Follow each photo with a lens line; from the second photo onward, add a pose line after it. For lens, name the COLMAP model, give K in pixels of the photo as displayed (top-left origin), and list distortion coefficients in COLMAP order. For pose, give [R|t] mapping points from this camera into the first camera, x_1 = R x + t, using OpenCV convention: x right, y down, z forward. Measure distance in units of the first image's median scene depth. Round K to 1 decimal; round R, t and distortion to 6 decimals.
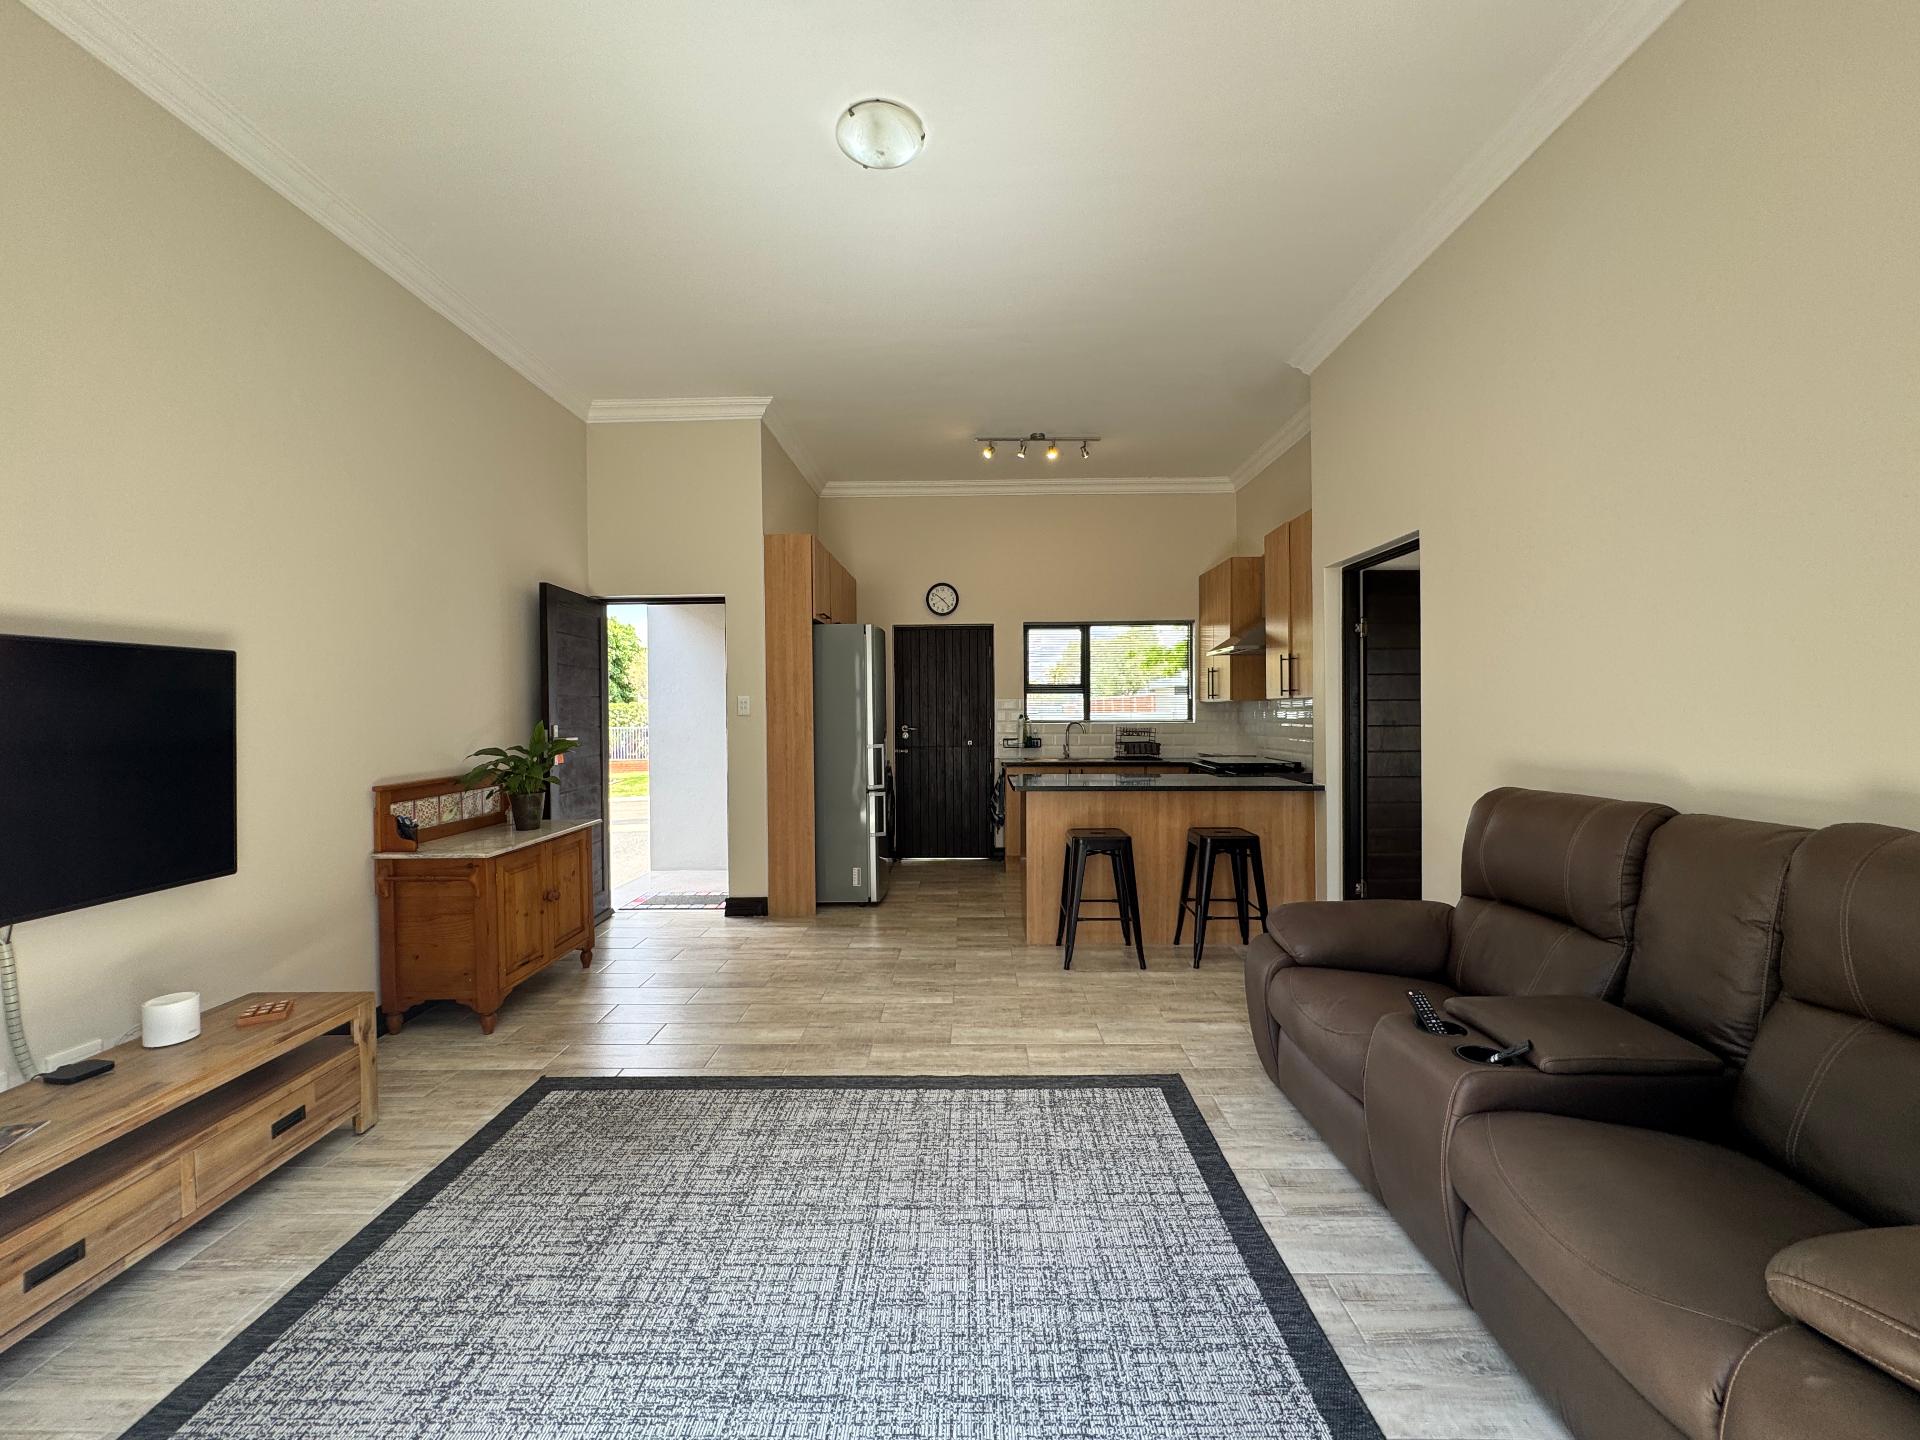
lens RADIAL K [[762.6, 0, 960.4], [0, 762.6, 717.8], [0, 0, 1]] dist [-0.001894, 0.000444]
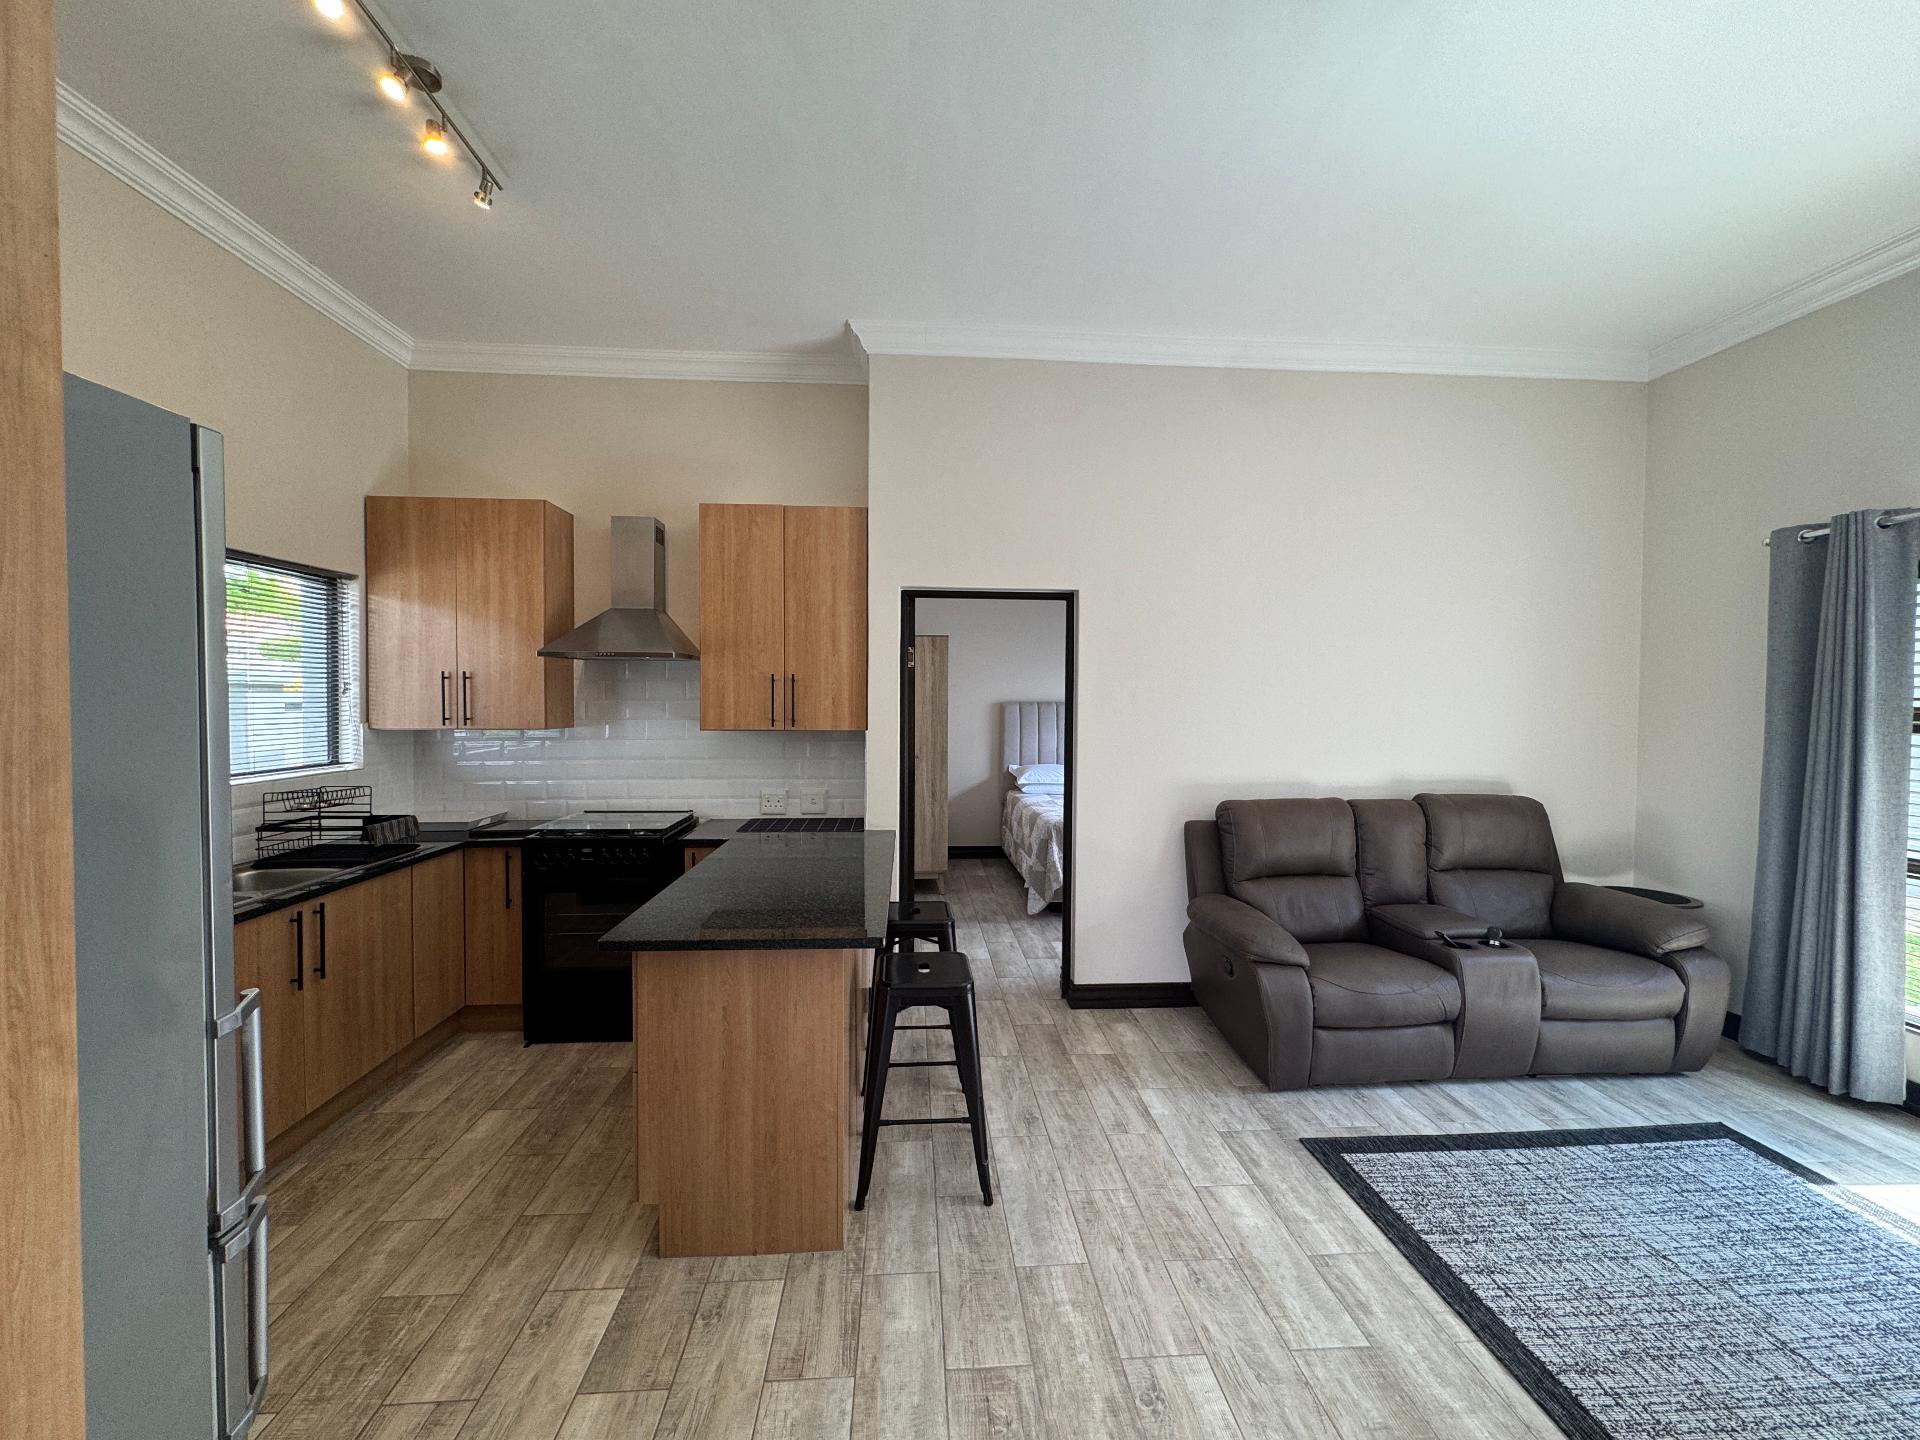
lens RADIAL K [[762.6, 0, 960.4], [0, 762.6, 717.8], [0, 0, 1]] dist [-0.001894, 0.000444]
pose [[-0.088845, -0.019183, 0.995861, -0.473812], [0.004453, 0.999797, 0.019656, -0.067708], [-0.996036, 0.006181, -0.088741, 1.134578]]
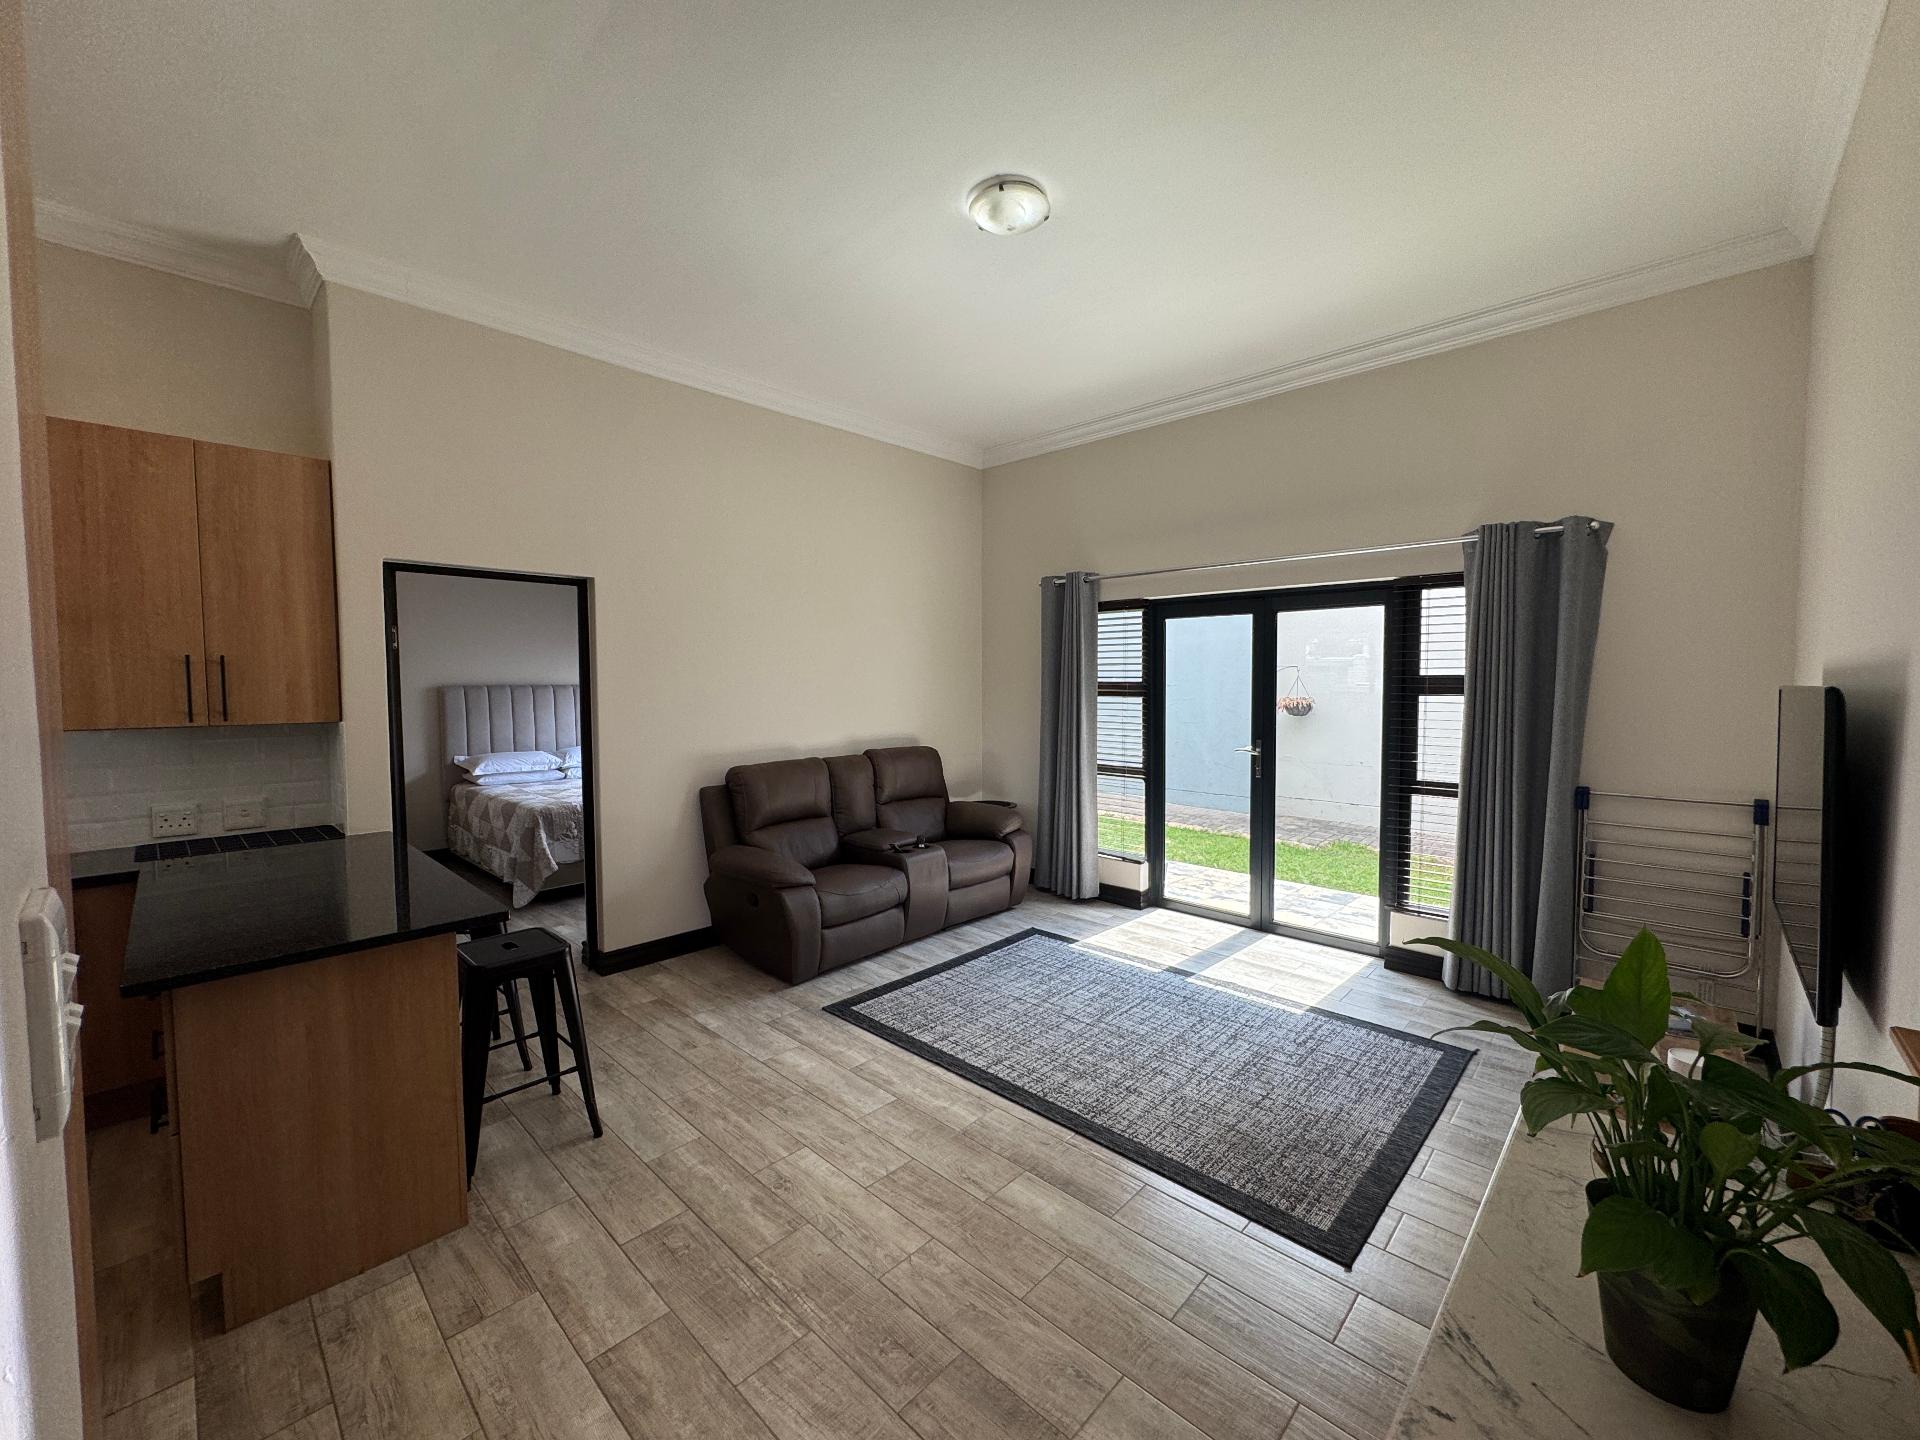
lens RADIAL K [[762.6, 0, 960.4], [0, 762.6, 717.8], [0, 0, 1]] dist [-0.001894, 0.000444]
pose [[-0.735638, -0.025459, 0.676896, -0.569994], [0.014911, 0.998443, 0.053758, -0.072336], [-0.677211, 0.049640, -0.734113, 1.330457]]
